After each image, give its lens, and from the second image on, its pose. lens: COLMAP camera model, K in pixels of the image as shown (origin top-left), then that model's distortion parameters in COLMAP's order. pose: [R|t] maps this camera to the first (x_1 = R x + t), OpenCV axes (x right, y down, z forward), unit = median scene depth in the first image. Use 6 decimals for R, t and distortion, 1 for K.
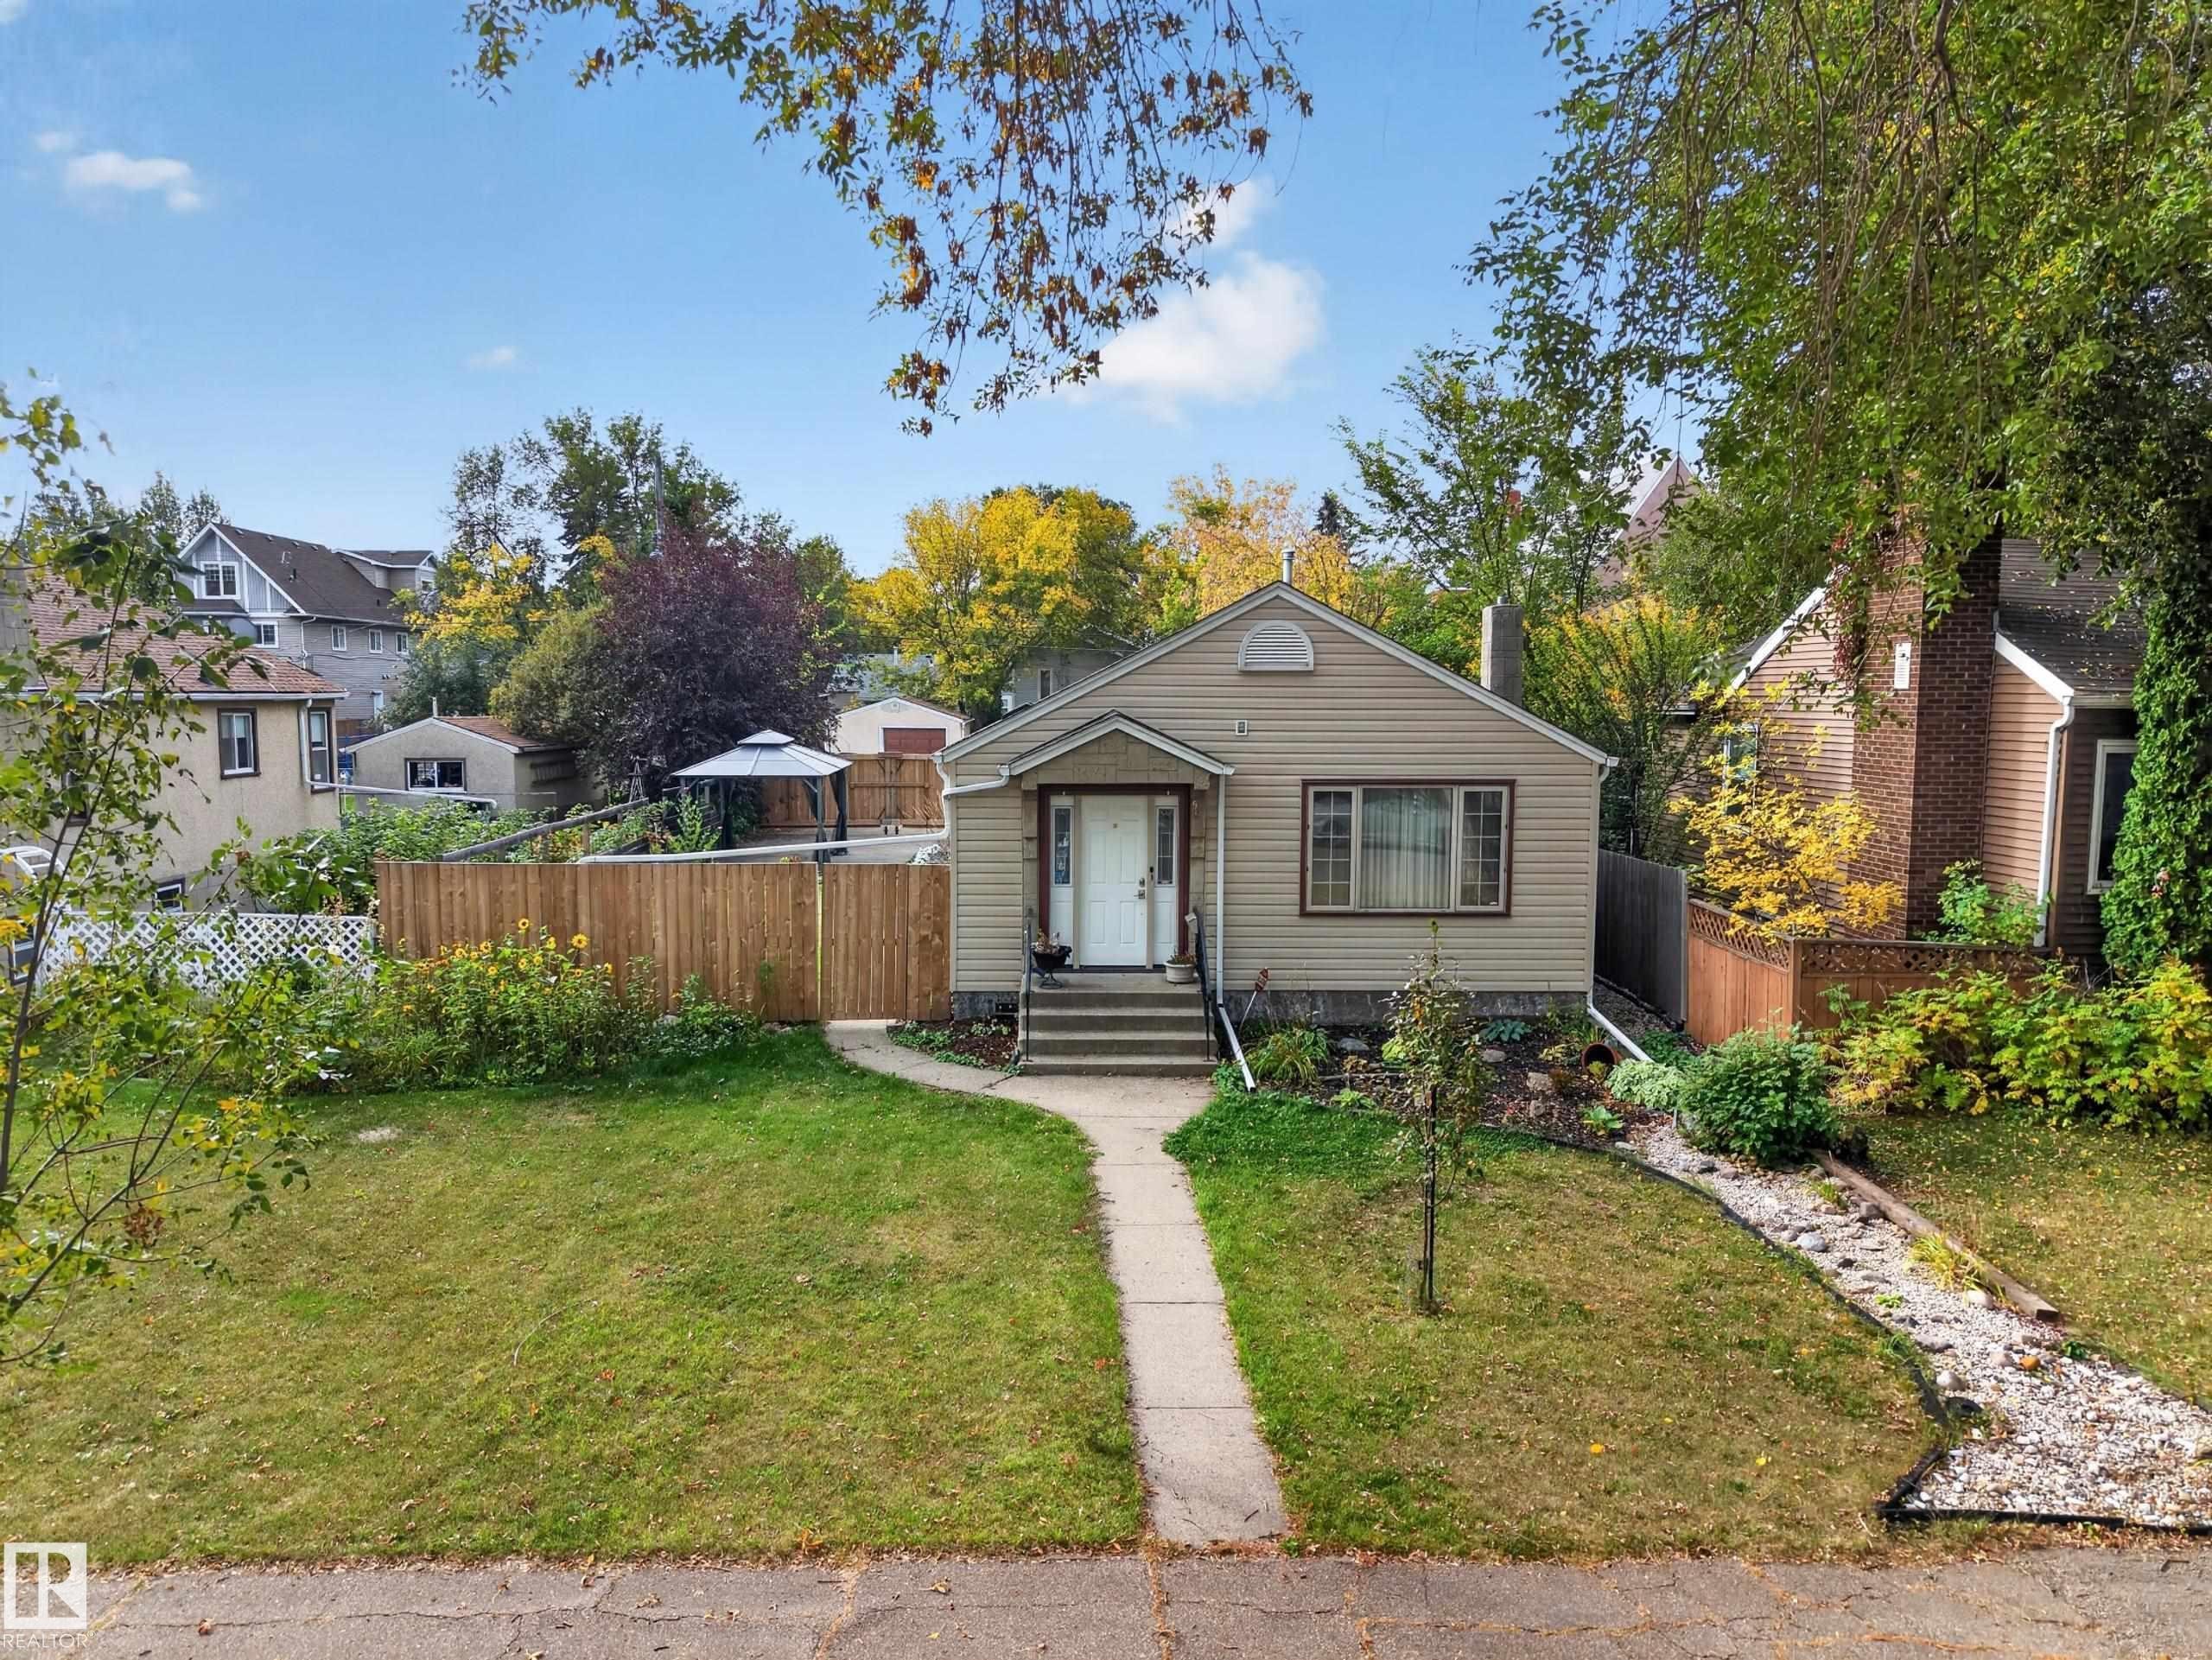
lens RADIAL K [[1488.3, 0, 1106.0], [0, 1488.3, 830.0], [0, 0, 1]] dist [0.152261, -0.194816]
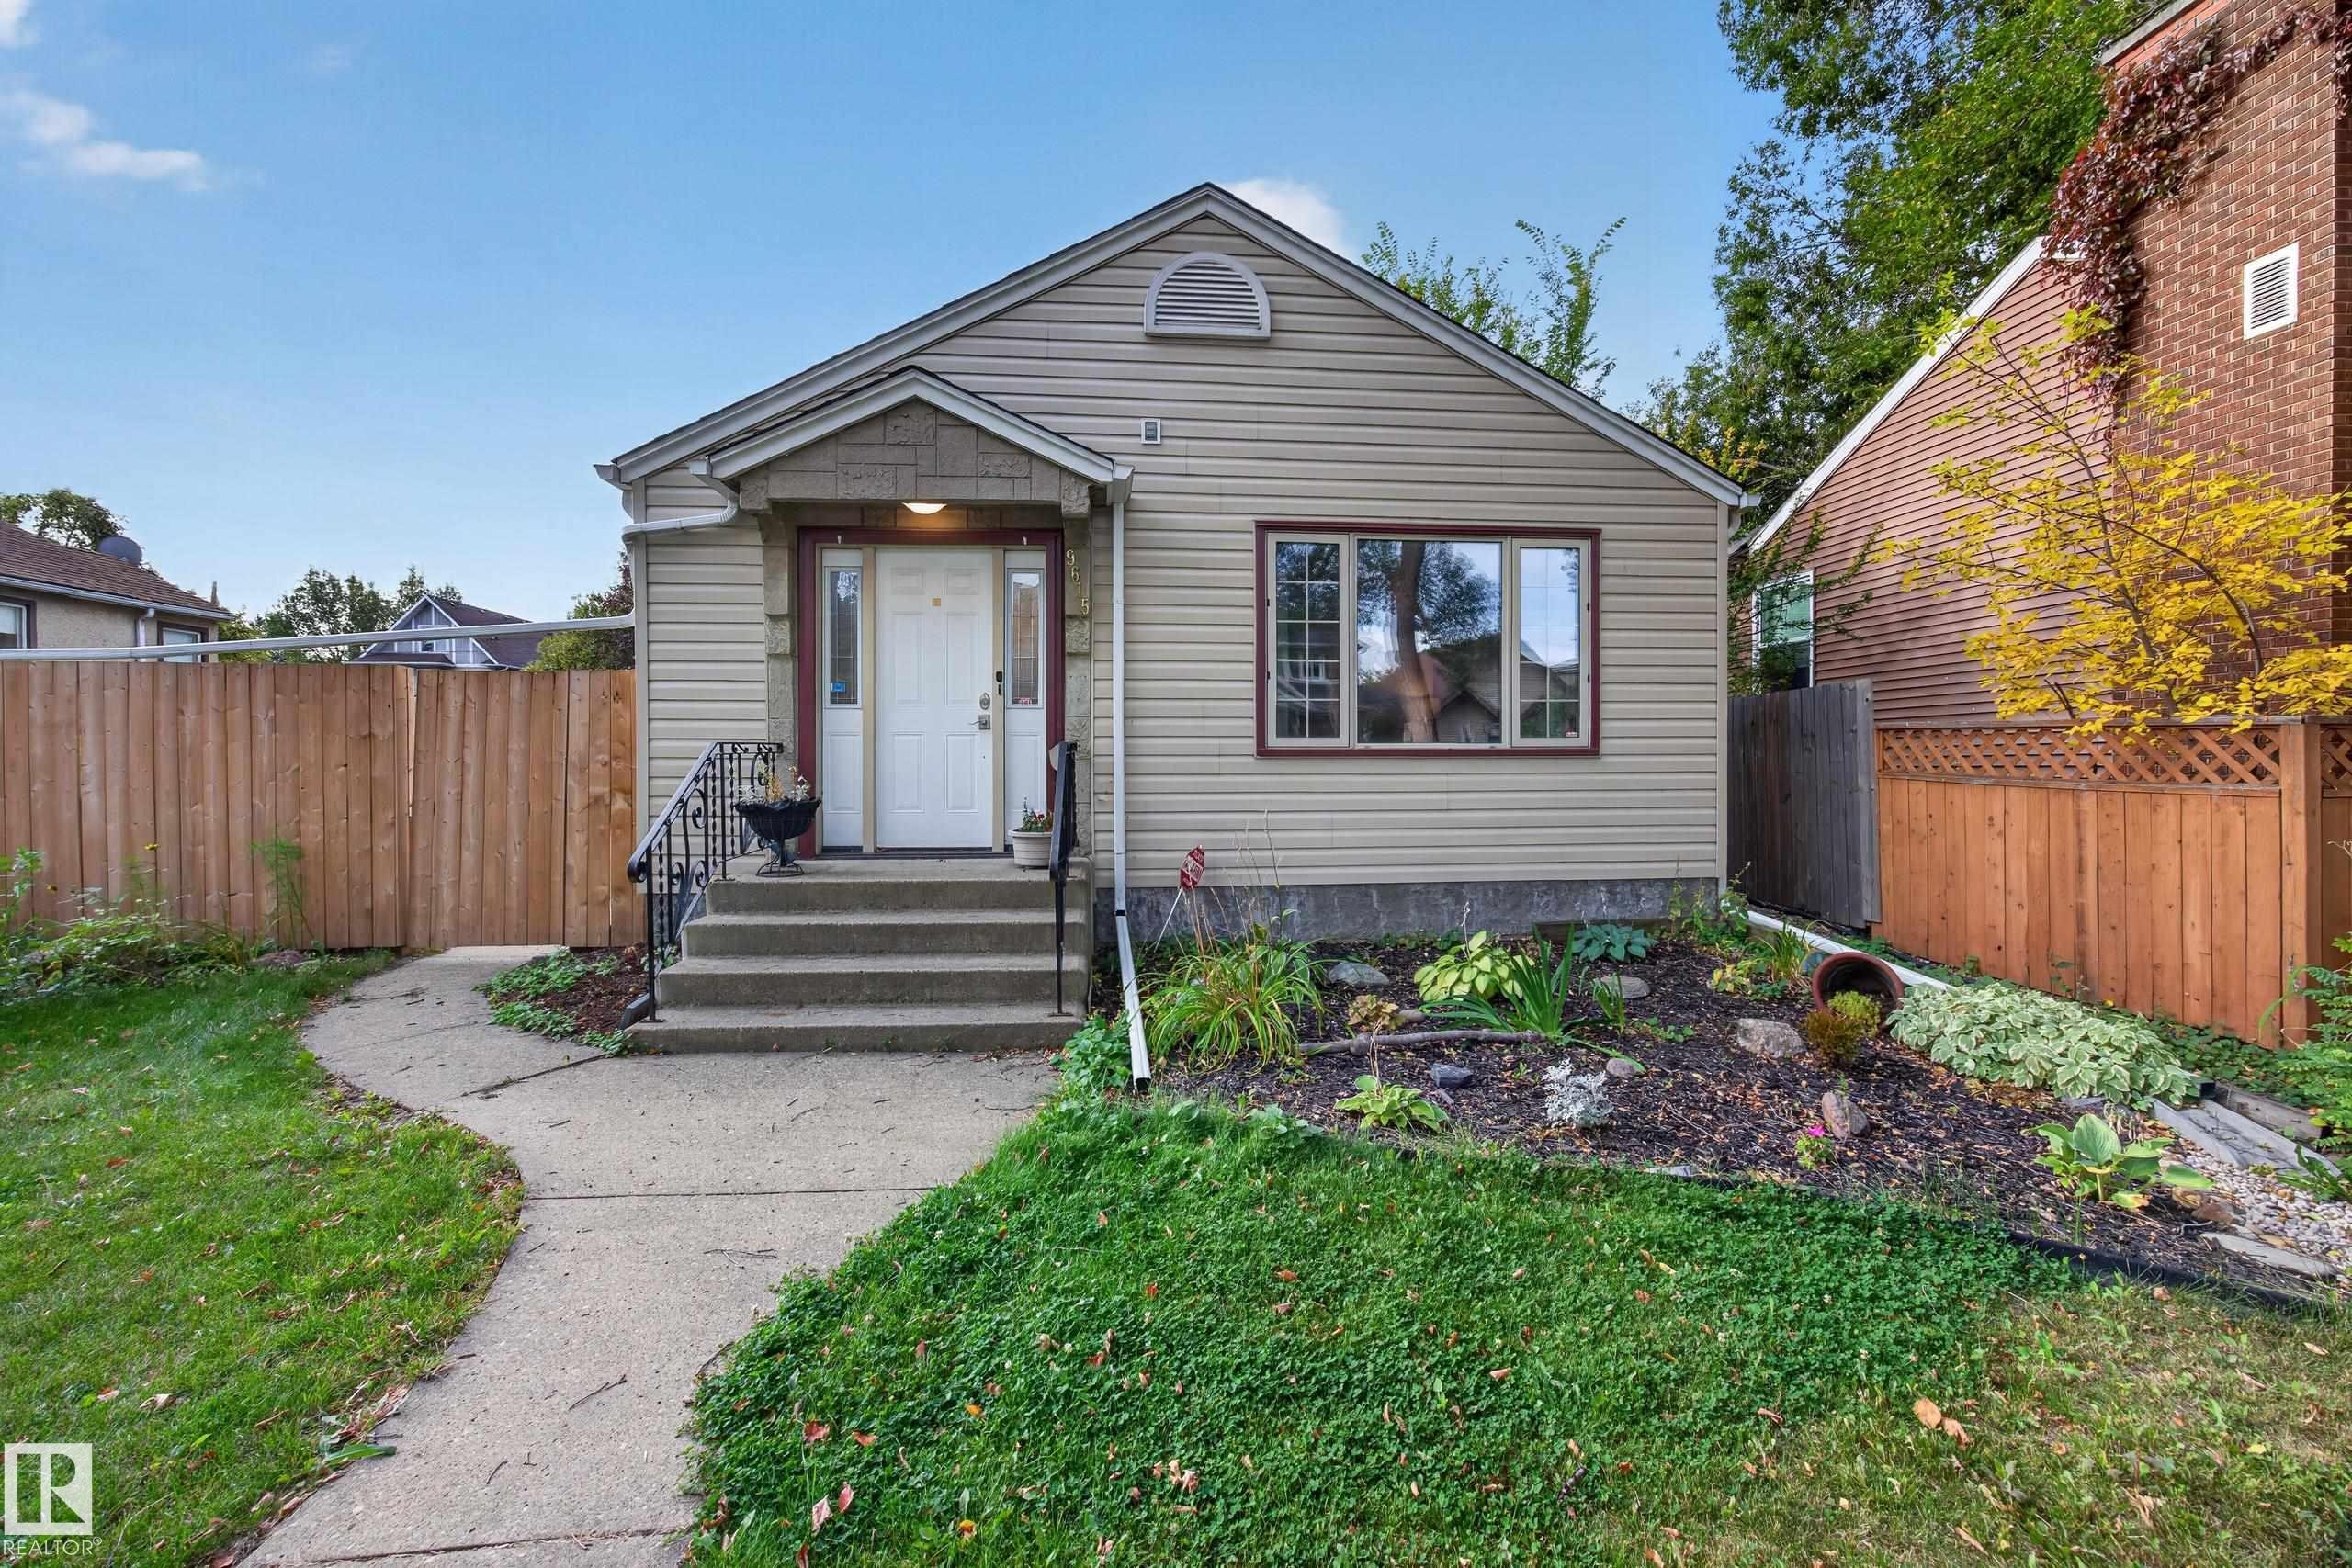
lens RADIAL K [[956.8, 0, 1185.5], [0, 956.8, 766.0], [0, 0, 1]] dist [-0.014829, 0.011454]
pose [[0.998869, -0.009611, 0.046573, 0.085950], [0.013789, 0.995827, -0.090216, 0.096578], [-0.045512, 0.090756, 0.994833, 0.639996]]
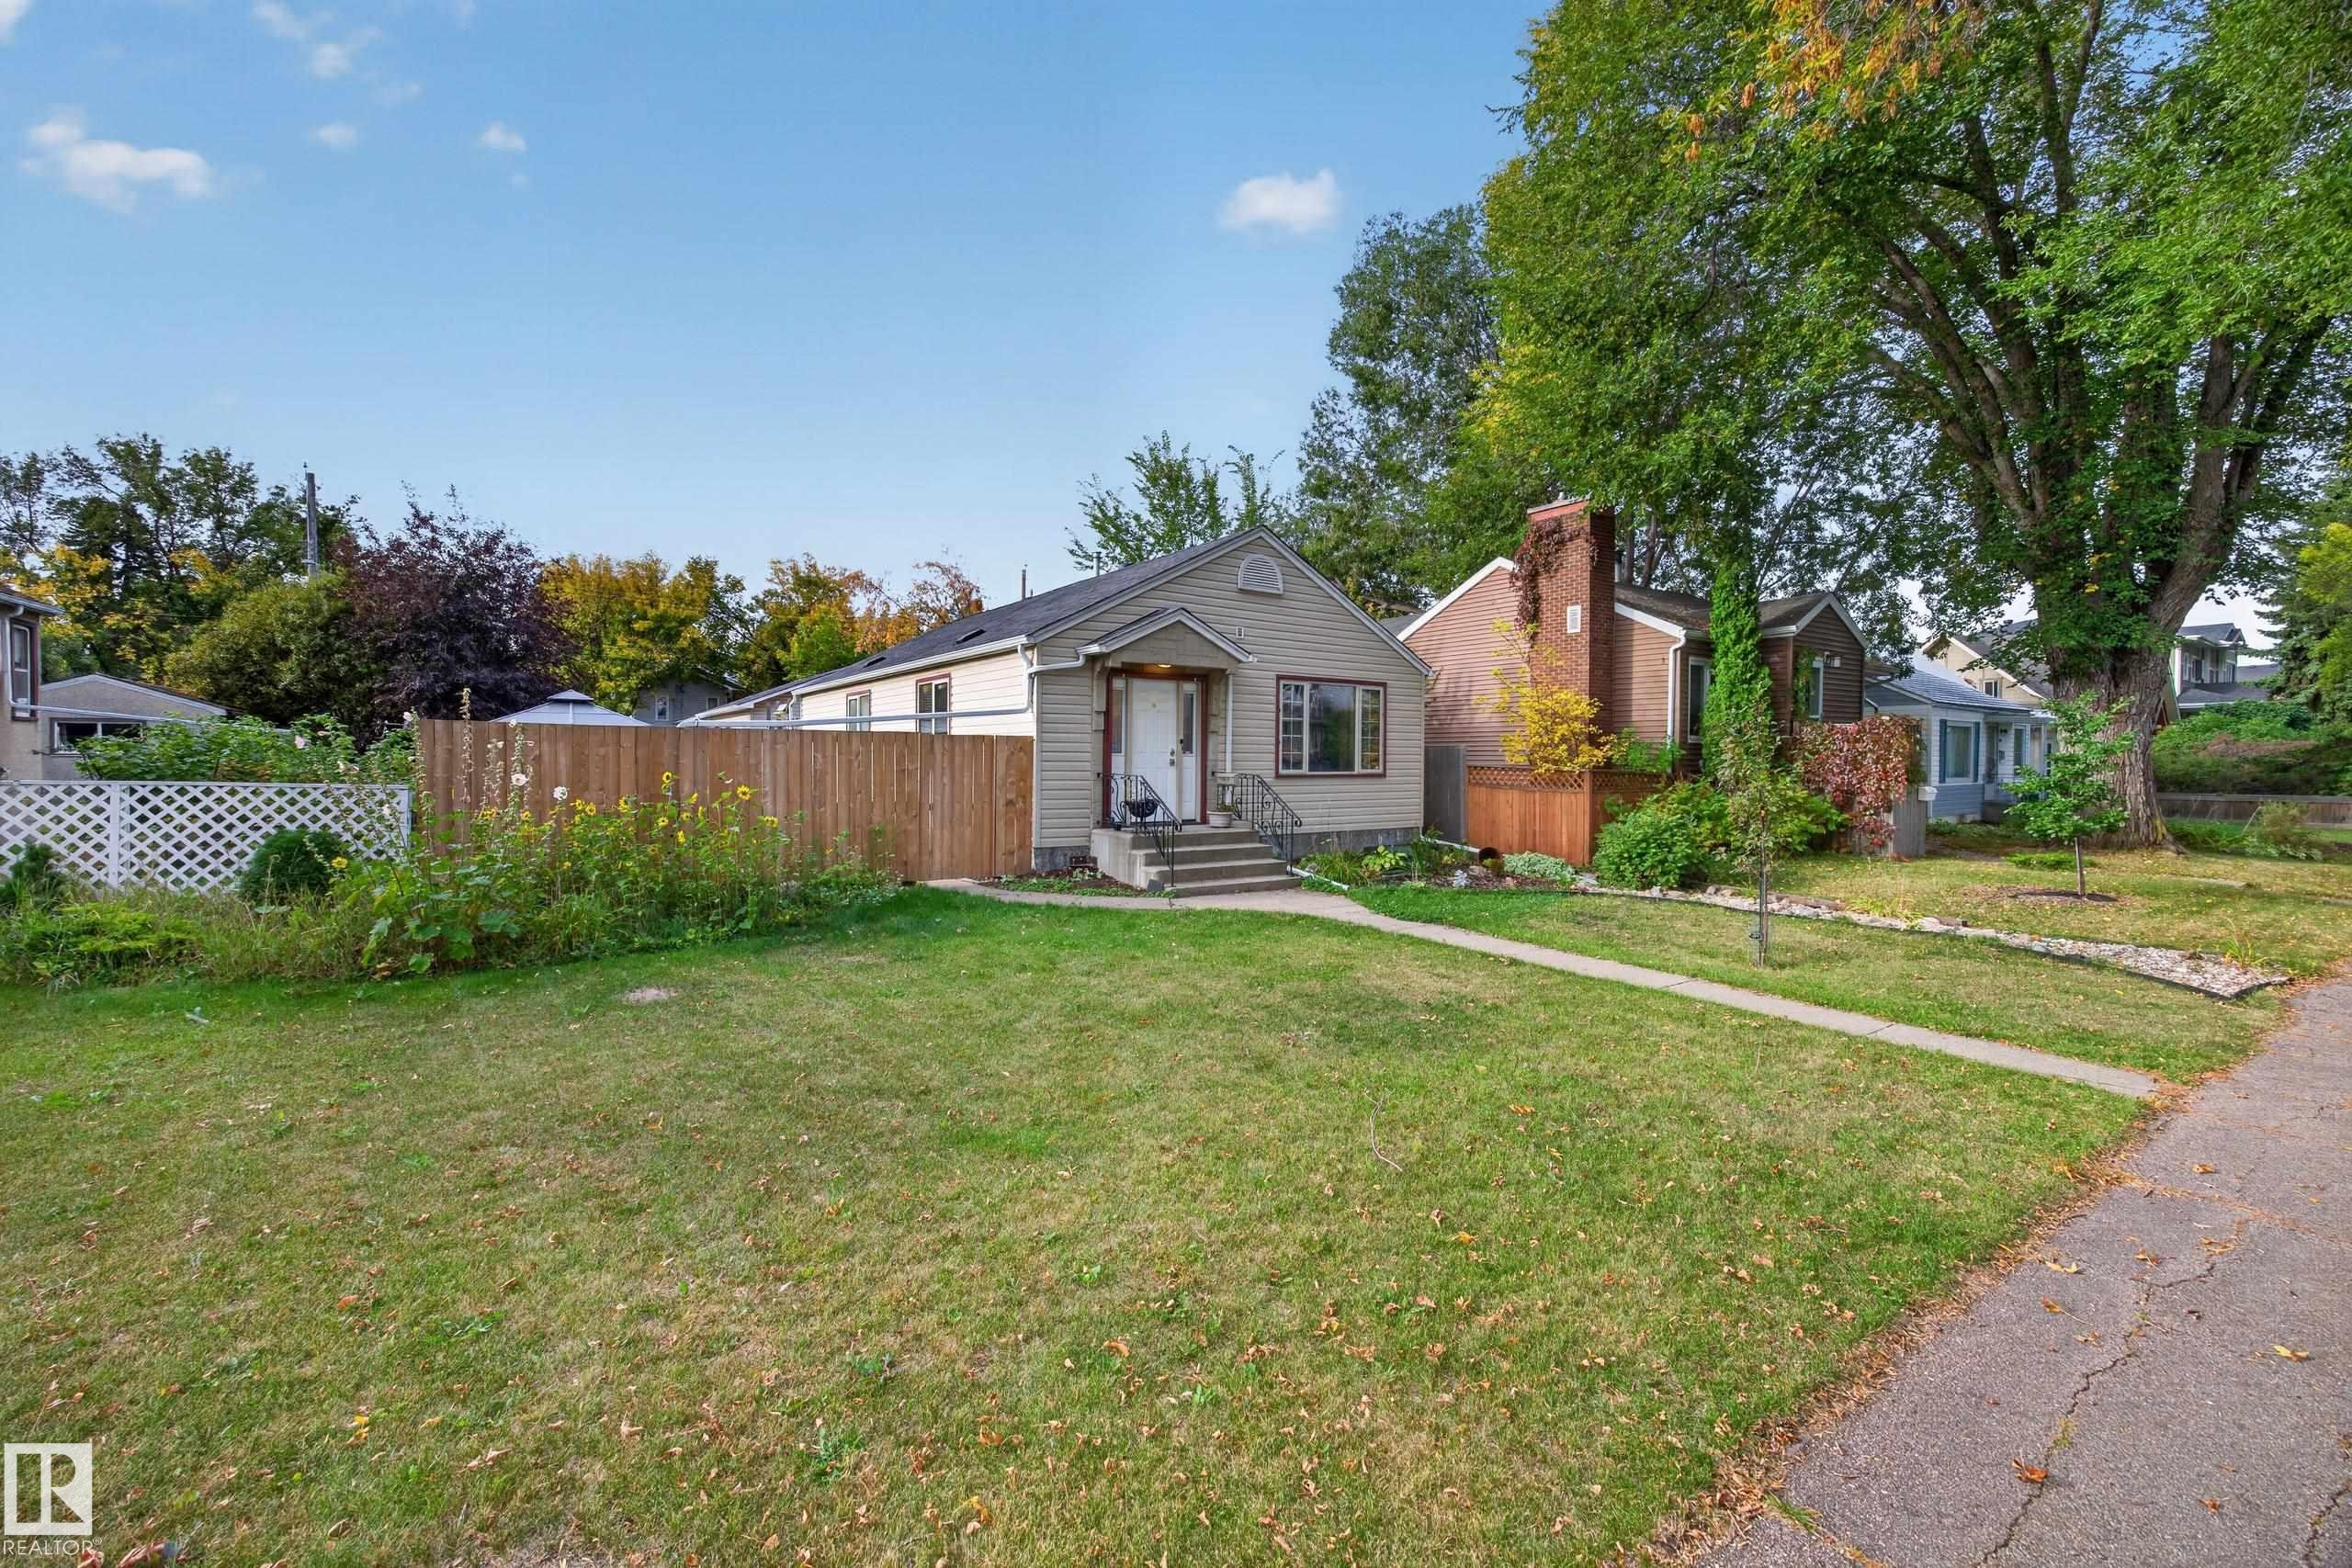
lens RADIAL K [[956.8, 0, 1185.5], [0, 956.8, 766.0], [0, 0, 1]] dist [-0.014829, 0.011454]
pose [[0.840589, -0.006019, 0.541640, -0.404500], [0.049601, 0.996593, -0.065902, 0.100955], [-0.539398, 0.082262, 0.838023, 0.334993]]
